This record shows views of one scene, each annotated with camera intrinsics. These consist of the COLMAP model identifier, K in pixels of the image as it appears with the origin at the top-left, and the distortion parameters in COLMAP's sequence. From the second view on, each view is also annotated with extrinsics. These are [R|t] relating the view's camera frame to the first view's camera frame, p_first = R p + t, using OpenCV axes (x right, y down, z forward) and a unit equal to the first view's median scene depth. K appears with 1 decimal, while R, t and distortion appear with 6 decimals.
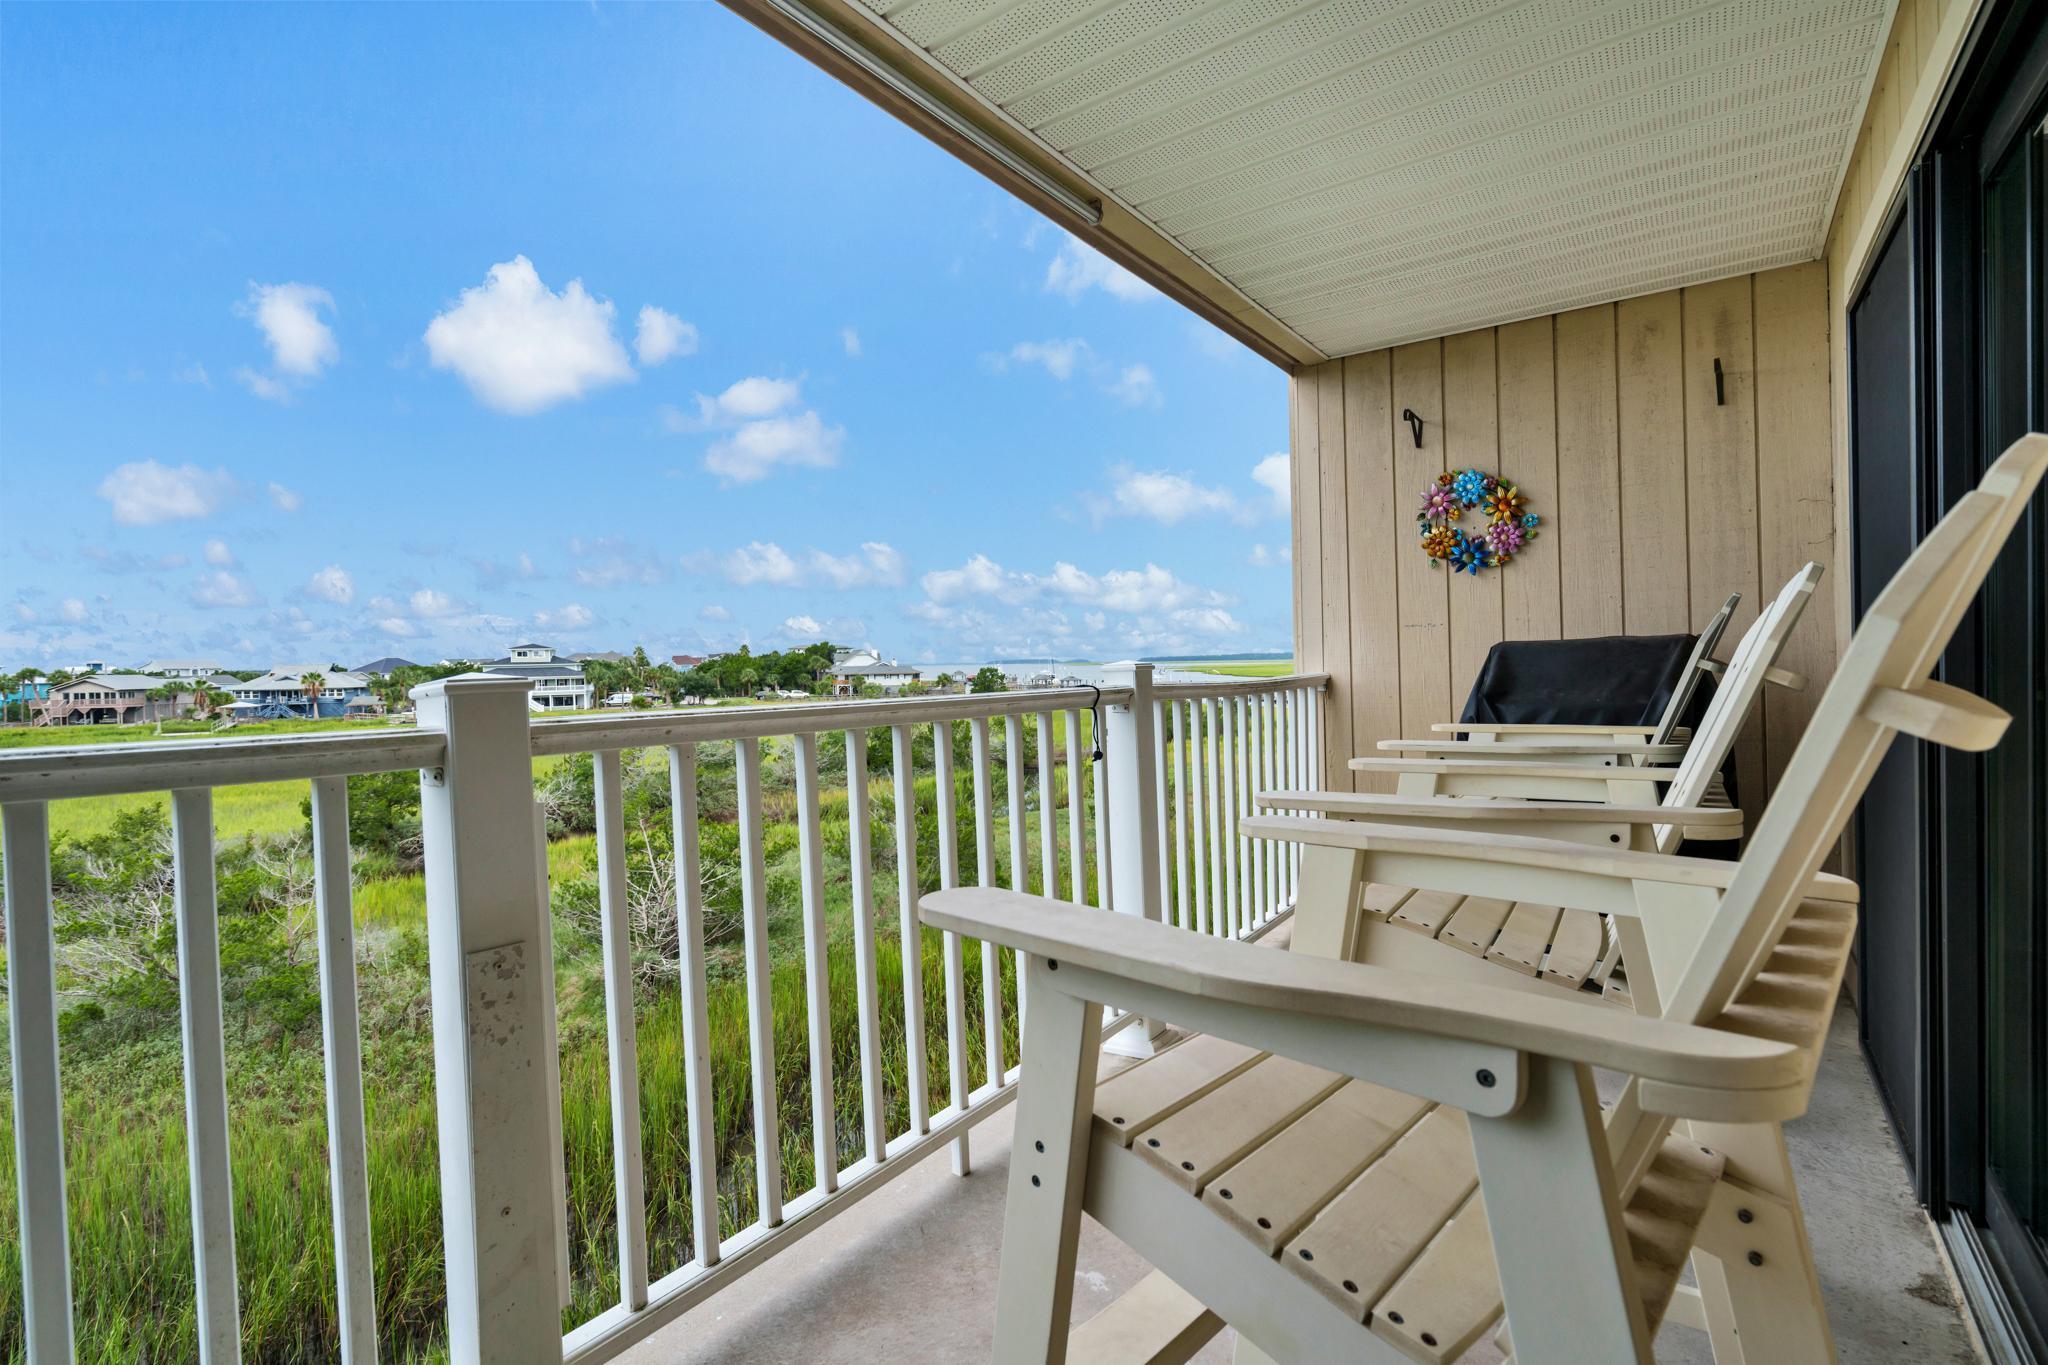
lens RADIAL K [[946.4, 0, 1021.4], [0, 946.4, 683.1], [0, 0, 1]] dist [0.000097, 0.000169]
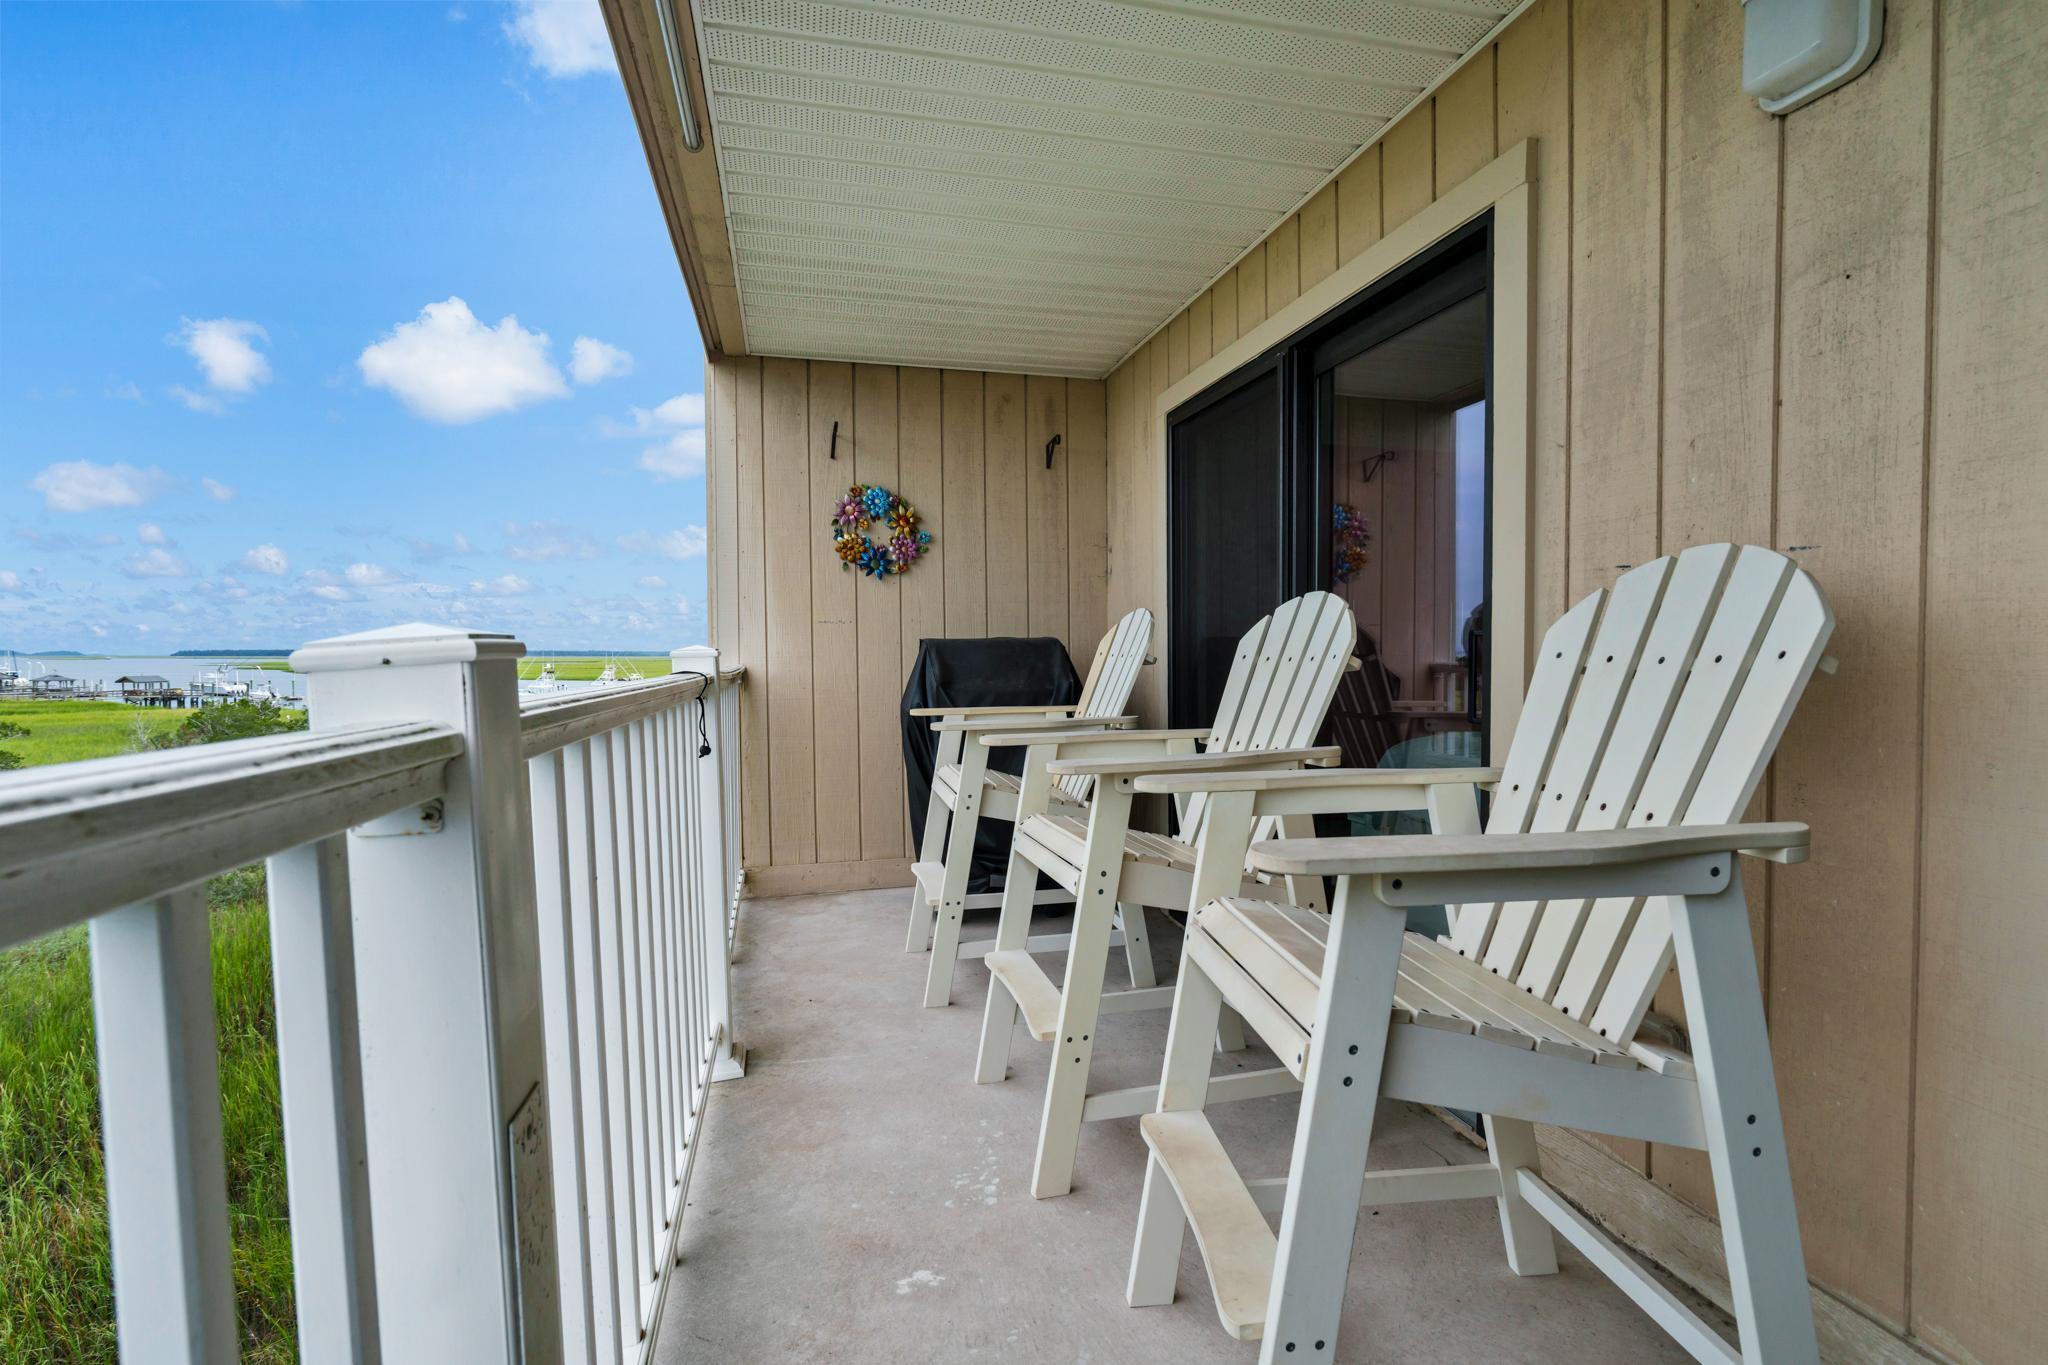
lens RADIAL K [[946.4, 0, 1025.7], [0, 946.4, 677.3], [0, 0, 1]] dist [0.000097, 0.000169]
pose [[0.648021, 0.001908, 0.761620, -0.276923], [0.003292, 0.999981, -0.005306, 0.009444], [-0.761616, 0.005946, 0.648002, 0.135777]]
